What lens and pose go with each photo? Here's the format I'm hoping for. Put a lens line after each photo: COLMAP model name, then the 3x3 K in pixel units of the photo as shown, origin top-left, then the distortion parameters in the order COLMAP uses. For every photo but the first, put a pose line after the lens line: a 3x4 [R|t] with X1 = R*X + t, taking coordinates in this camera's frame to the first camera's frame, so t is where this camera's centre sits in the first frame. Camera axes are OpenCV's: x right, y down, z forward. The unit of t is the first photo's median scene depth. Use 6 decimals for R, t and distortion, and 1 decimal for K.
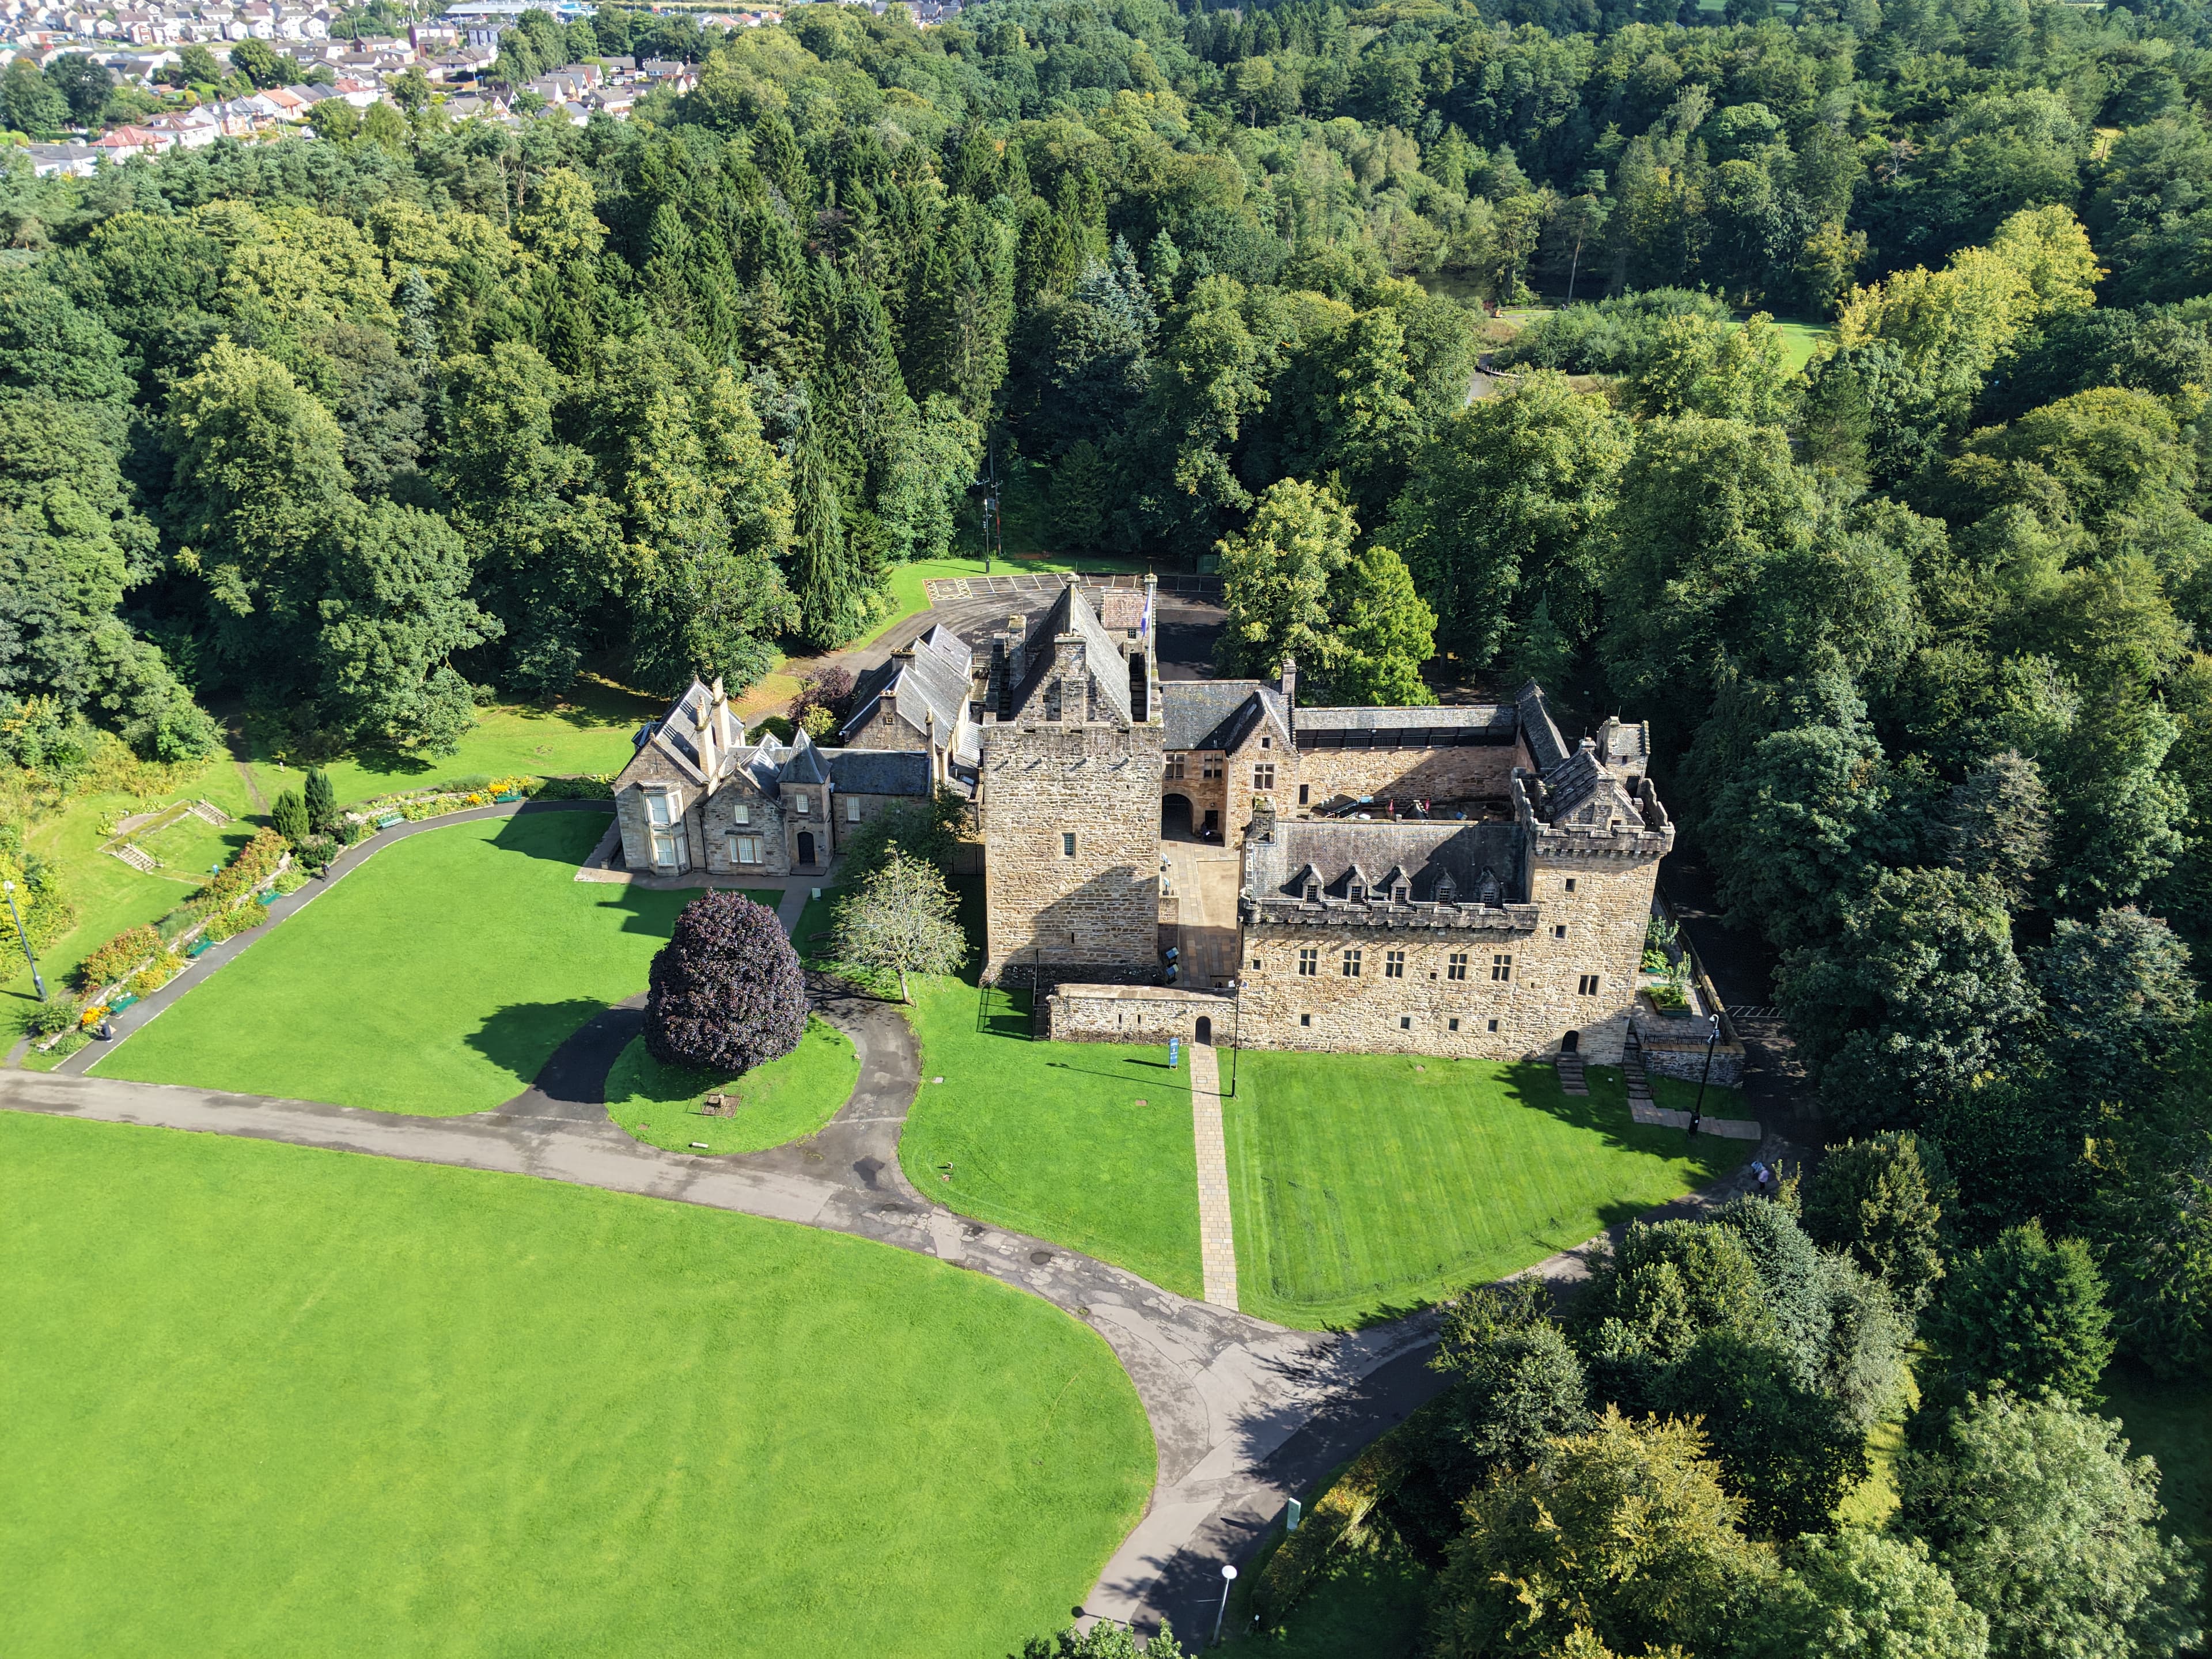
lens RADIAL K [[1687.3, 0, 1102.4], [0, 1687.3, 833.3], [0, 0, 1]] dist [0.118220, -0.234743]
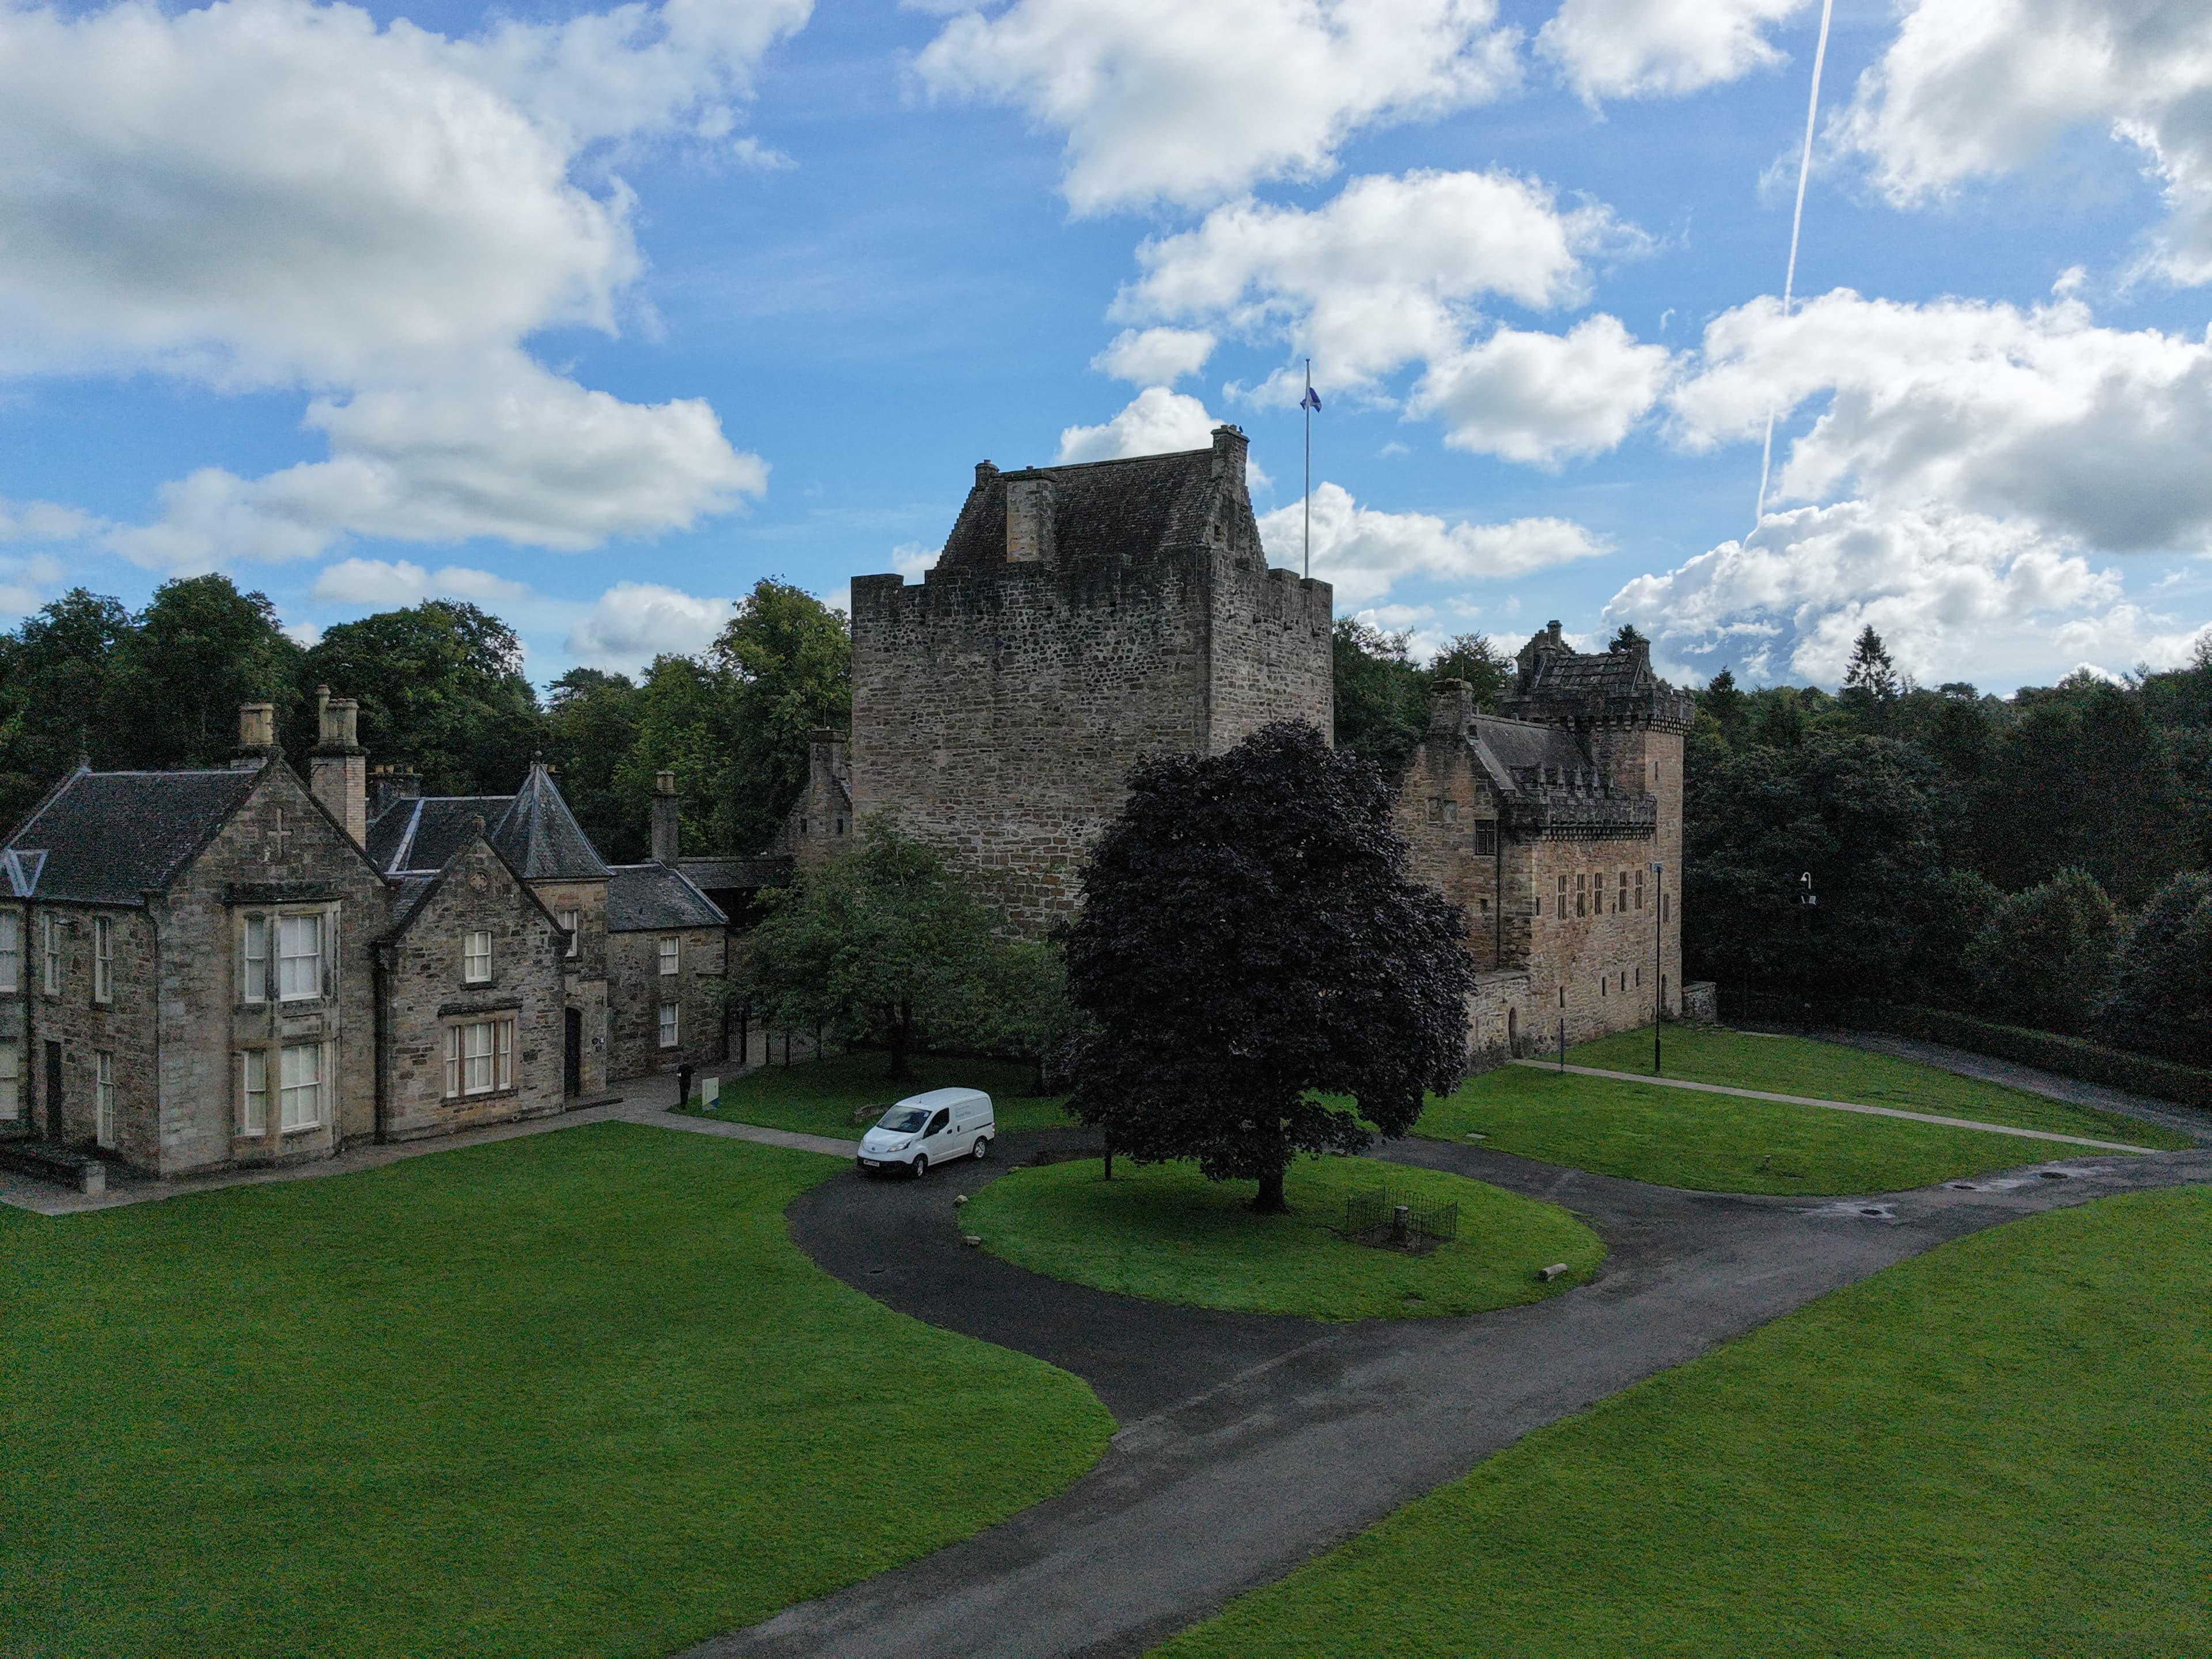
lens RADIAL K [[1687.3, 0, 1102.4], [0, 1687.3, 833.3], [0, 0, 1]] dist [0.118220, -0.234743]
pose [[0.513062, -0.012503, 0.858261, -0.557322], [0.399575, 0.888425, -0.225920, 0.131058], [-0.759676, 0.458851, 0.460813, 0.784909]]
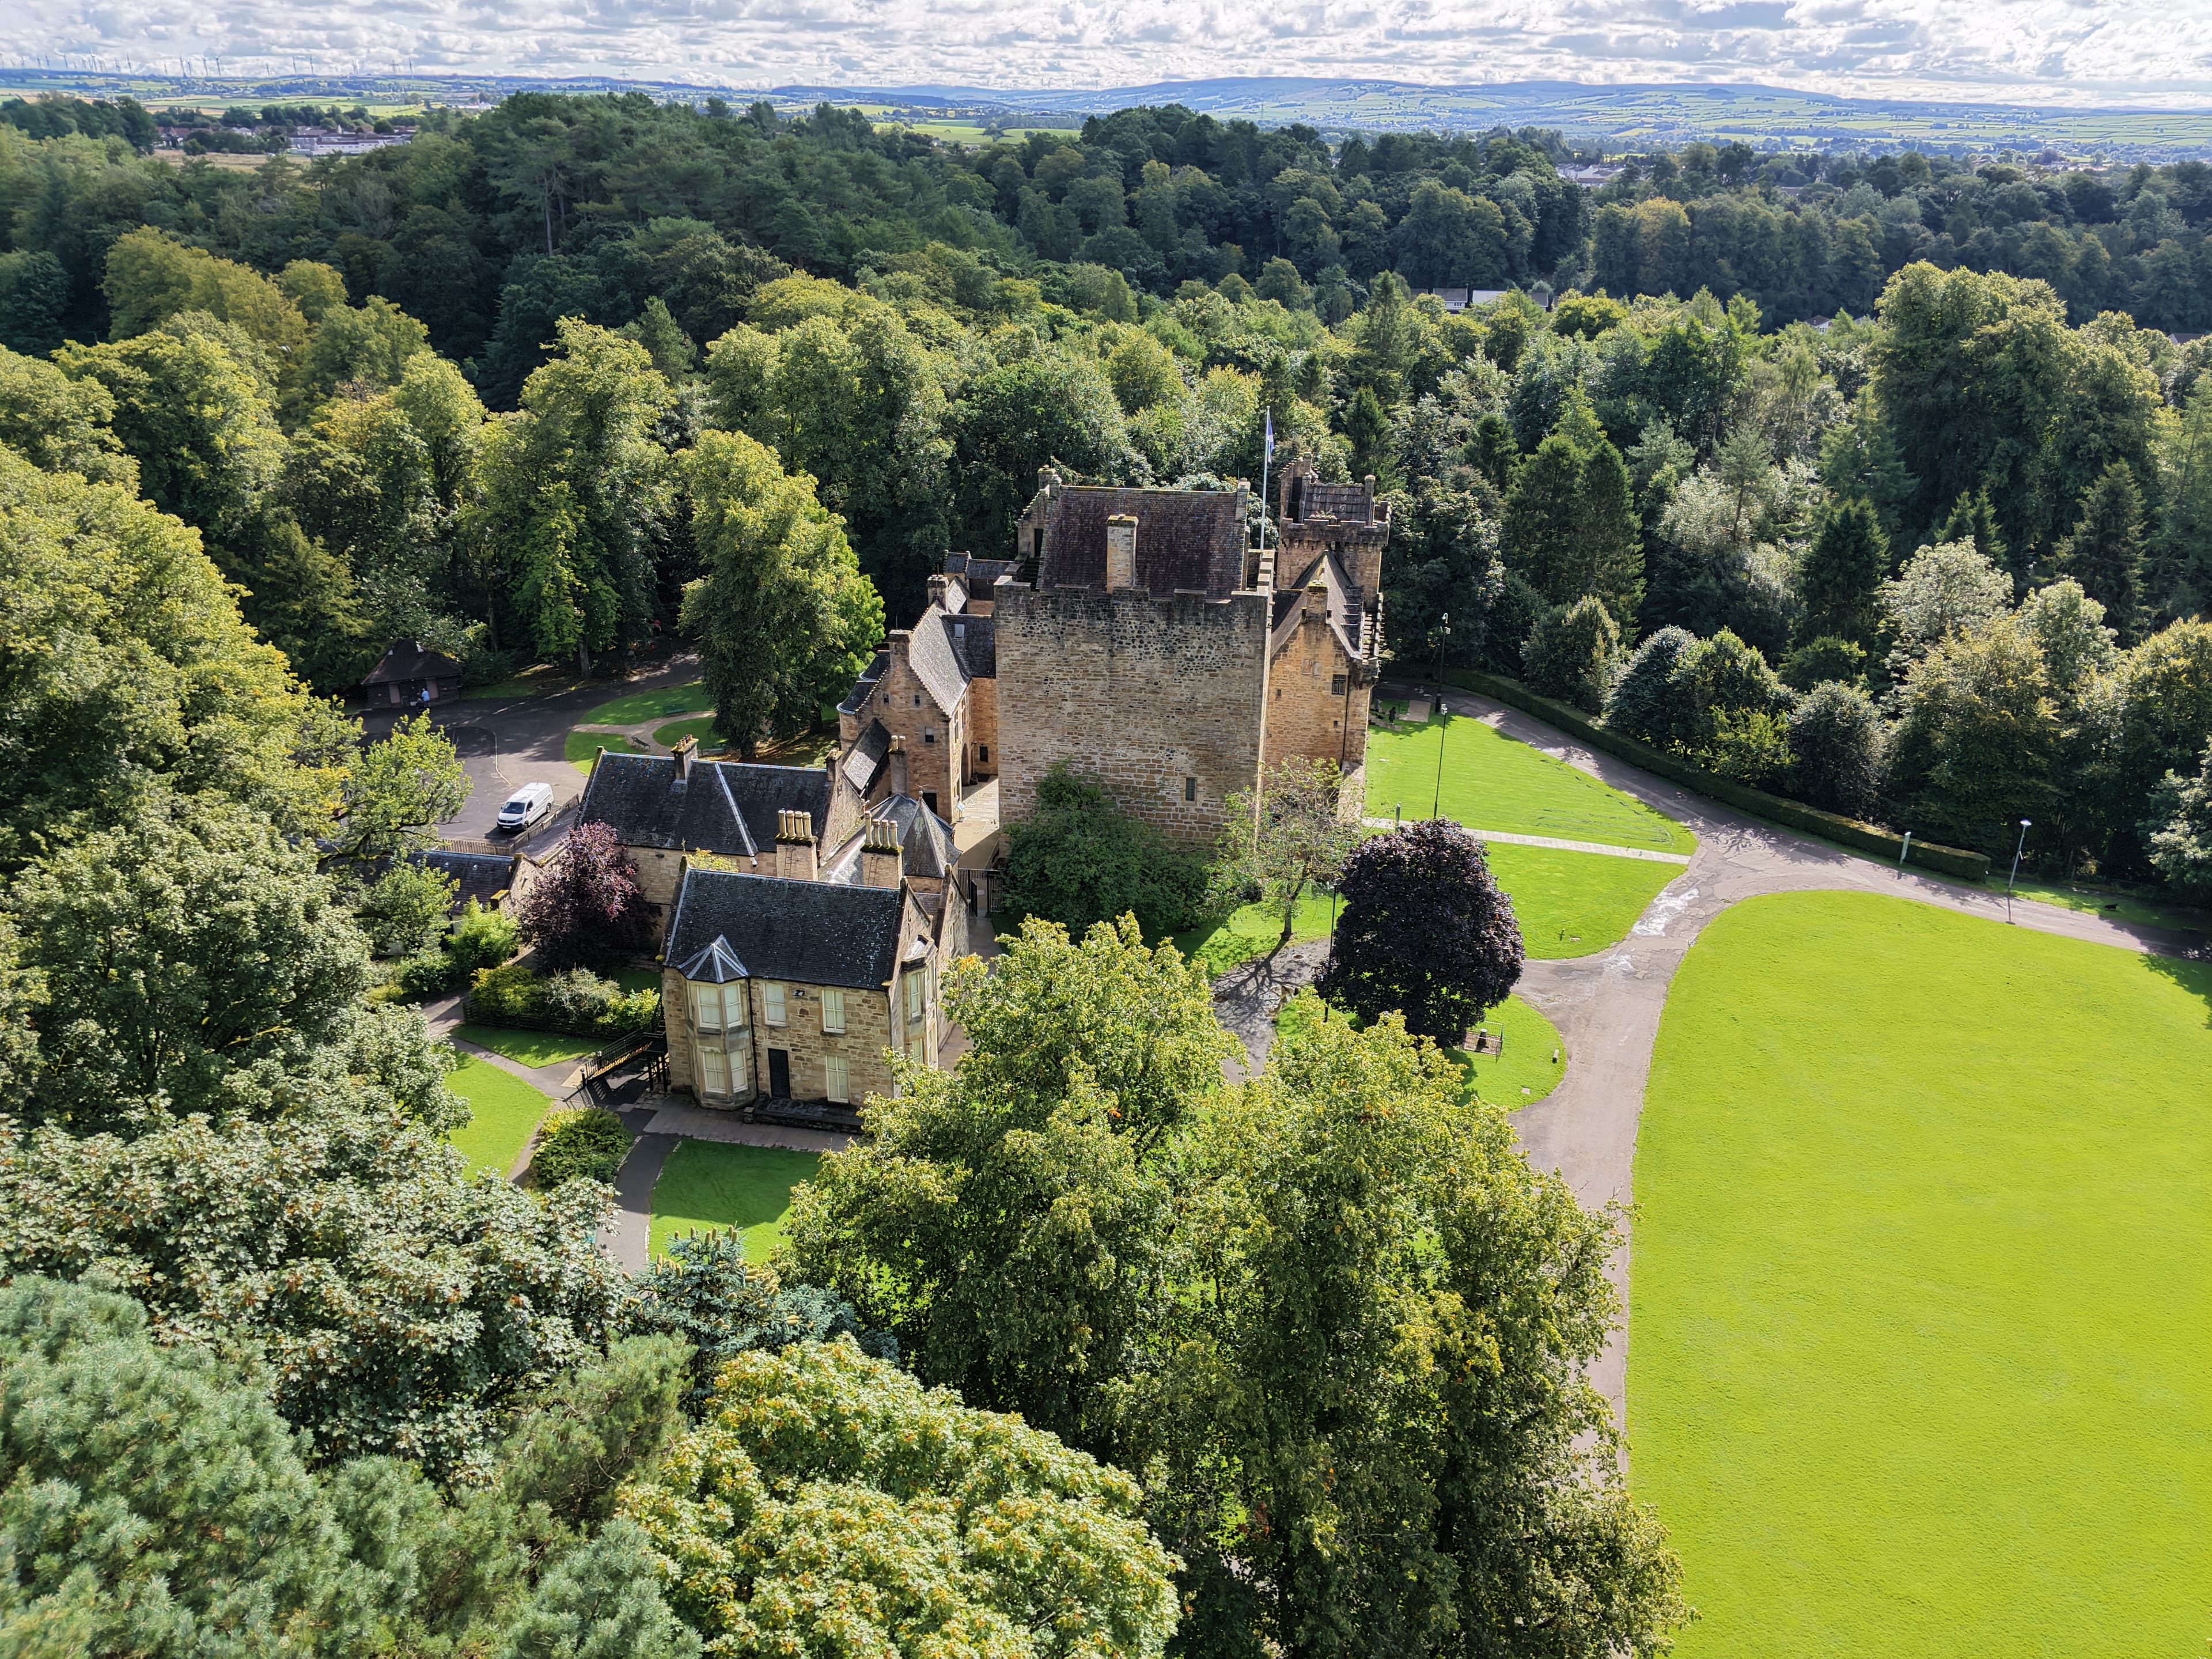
lens RADIAL K [[1687.3, 0, 1102.4], [0, 1687.3, 833.3], [0, 0, 1]] dist [0.118220, -0.234743]
pose [[0.140652, -0.391578, 0.909331, -0.944989], [0.453529, 0.841912, 0.292396, -0.257408], [-0.880073, 0.371282, 0.296009, 0.826194]]
